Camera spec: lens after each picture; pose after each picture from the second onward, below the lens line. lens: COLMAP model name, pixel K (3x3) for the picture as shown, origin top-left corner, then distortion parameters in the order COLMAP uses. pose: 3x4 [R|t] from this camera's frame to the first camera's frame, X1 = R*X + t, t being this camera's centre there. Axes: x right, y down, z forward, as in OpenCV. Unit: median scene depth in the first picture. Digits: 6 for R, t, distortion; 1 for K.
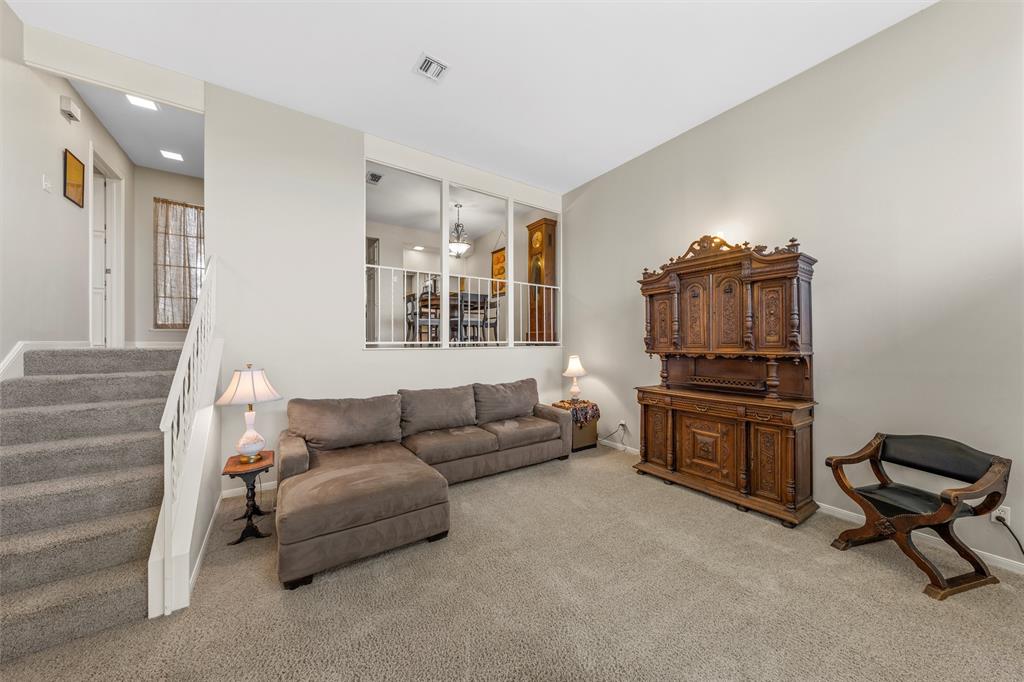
lens RADIAL K [[356.7, 0, 507.0], [0, 356.7, 342.8], [0, 0, 1]] dist [-0.001552, -0.000379]
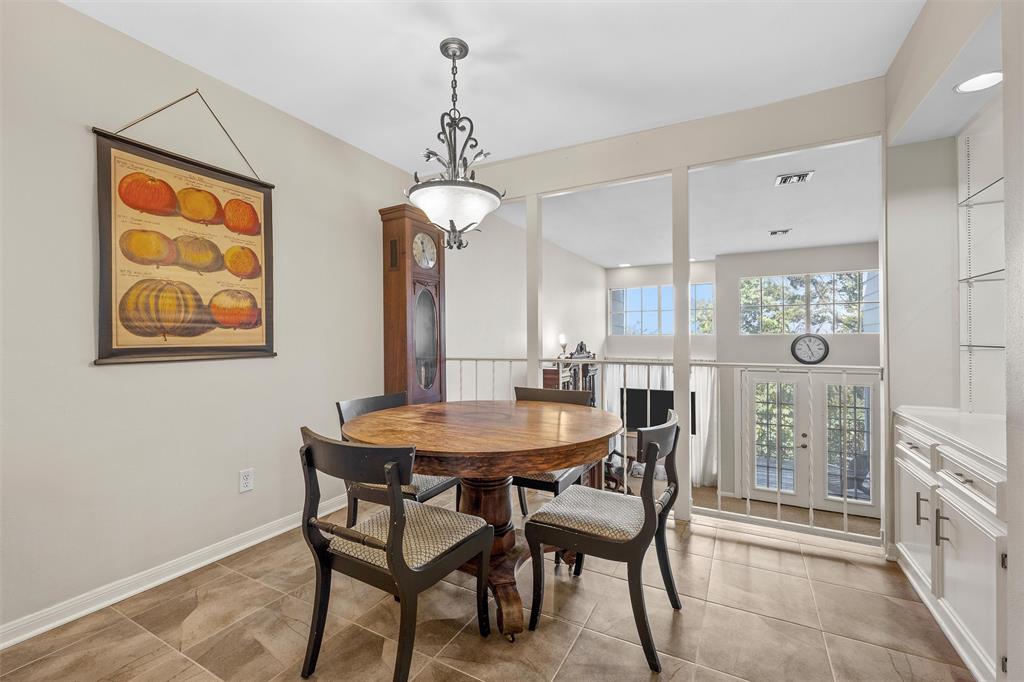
lens RADIAL K [[435.3, 0, 511.9], [0, 435.3, 336.8], [0, 0, 1]] dist [0.002640, -0.000095]
pose [[-0.478340, 0.002059, 0.878172, -0.702065], [-0.000216, 0.999997, -0.002462, -0.272207], [-0.878175, -0.001367, -0.478338, 1.780253]]
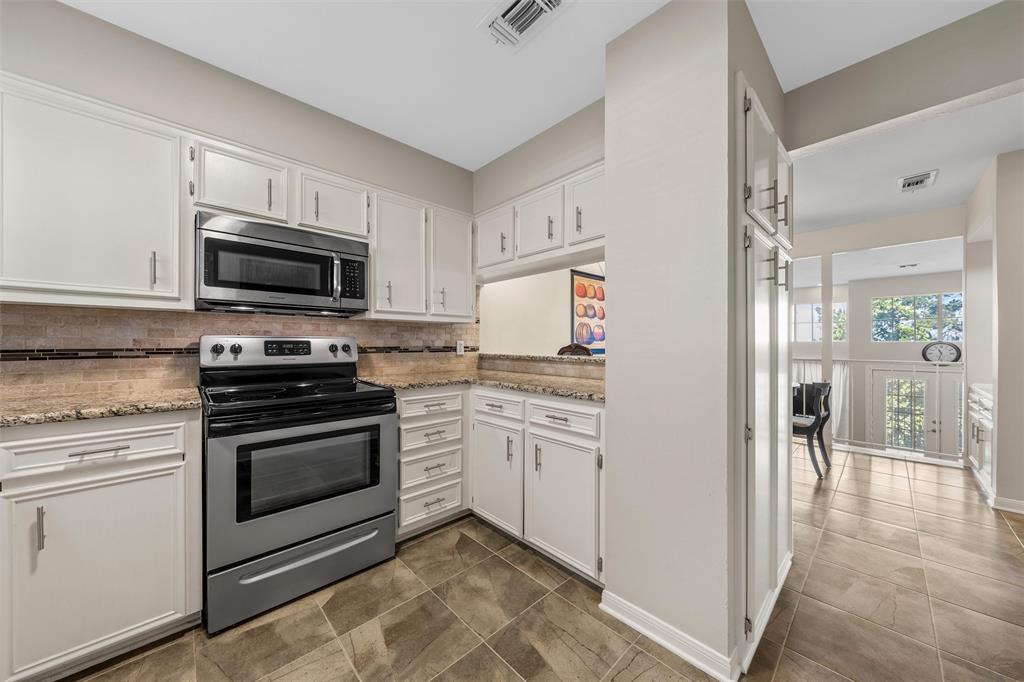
lens RADIAL K [[356.7, 0, 511.5], [0, 356.7, 343.2], [0, 0, 1]] dist [-0.001552, -0.000379]
pose [[-0.181603, -0.003494, 0.983366, -1.083226], [-0.001618, 0.999993, 0.003254, -0.281707], [-0.983371, -0.001000, -0.181607, 2.313330]]
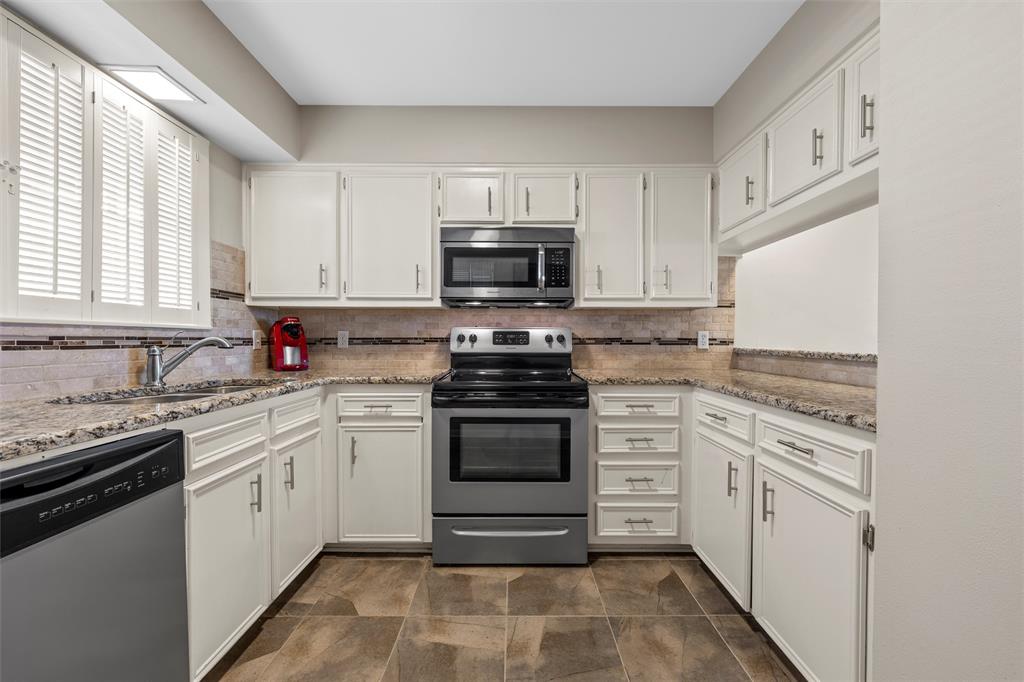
lens RADIAL K [[389.9, 0, 511.6], [0, 389.9, 343.6], [0, 0, 1]] dist [-0.000484, 0.000291]
pose [[0.542291, -0.012558, 0.840097, -1.034425], [-0.000917, 0.999879, 0.015538, -0.273090], [-0.840190, -0.009196, 0.542214, 2.199124]]
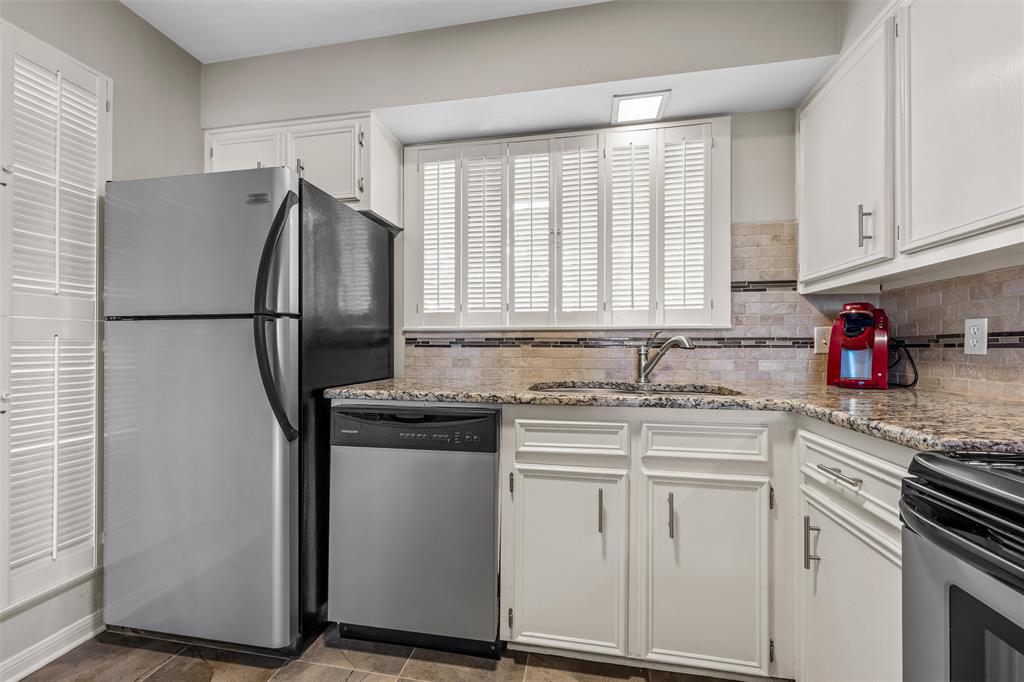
lens RADIAL K [[389.9, 0, 516.2], [0, 389.9, 347.5], [0, 0, 1]] dist [-0.000484, 0.000291]
pose [[0.736312, -0.004504, -0.676627, -0.689815], [0.005689, 0.999984, -0.000466, -0.262412], [0.676618, -0.003506, 0.736326, 2.310624]]
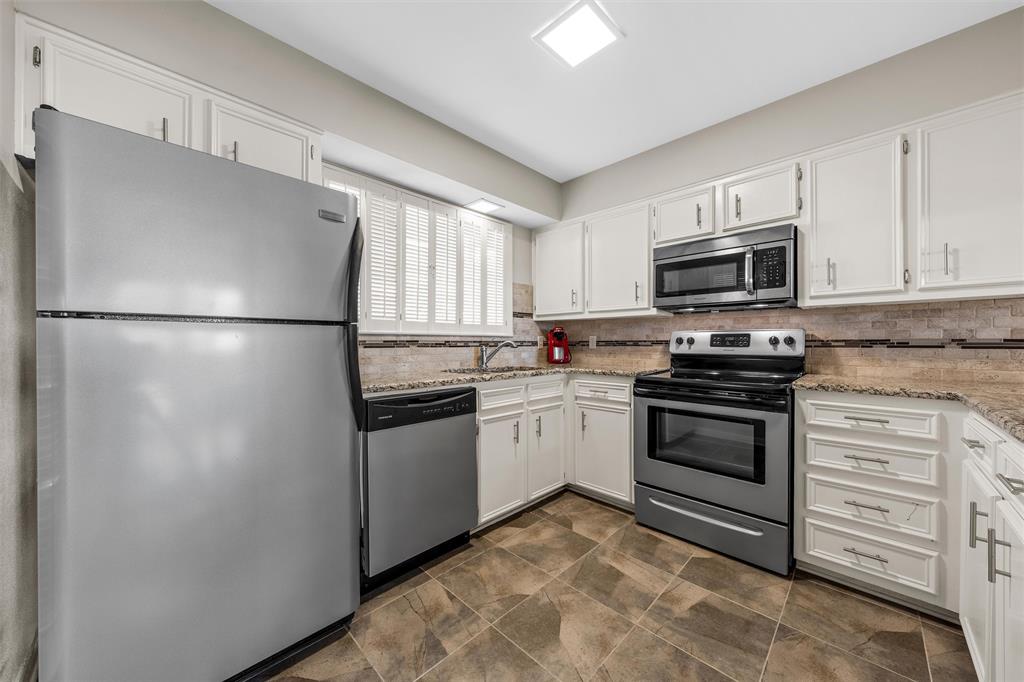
lens RADIAL K [[356.7, 0, 514.0], [0, 356.7, 343.8], [0, 0, 1]] dist [-0.001552, -0.000379]
pose [[0.975369, -0.006962, 0.220471, -0.987861], [0.005319, 0.999953, 0.008044, -0.273213], [-0.220517, -0.006673, 0.975360, 2.040448]]
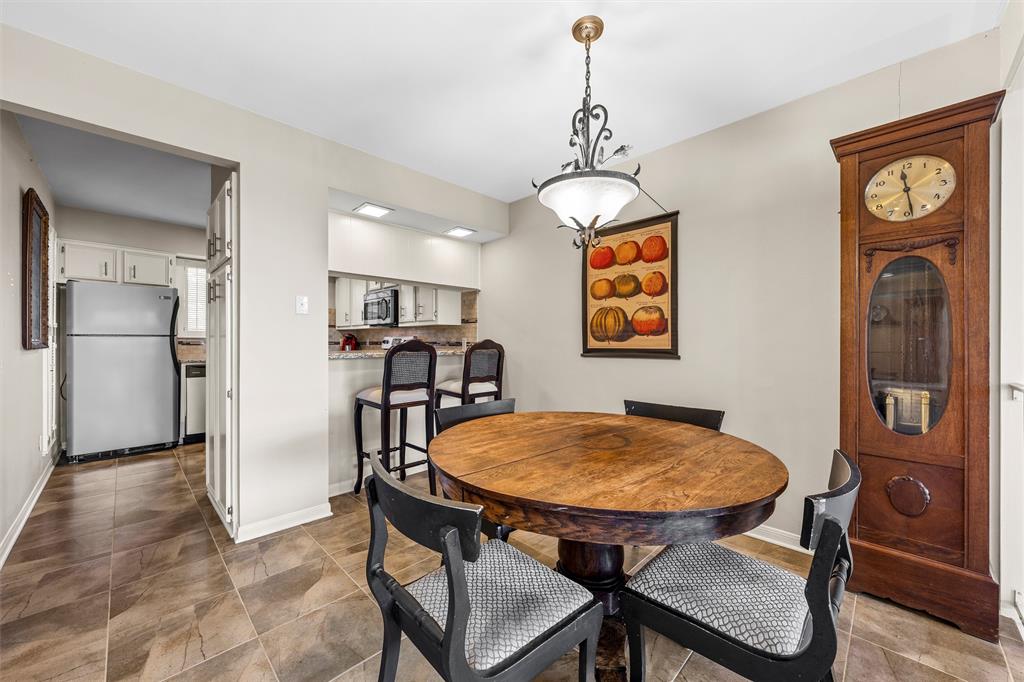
lens RADIAL K [[389.9, 0, 514.9], [0, 389.9, 342.4], [0, 0, 1]] dist [-0.000484, 0.000291]
pose [[0.977652, -0.002709, 0.210214, -0.384103], [0.001775, 0.999988, 0.004631, -0.276181], [-0.210224, -0.004154, 0.977644, 1.192726]]
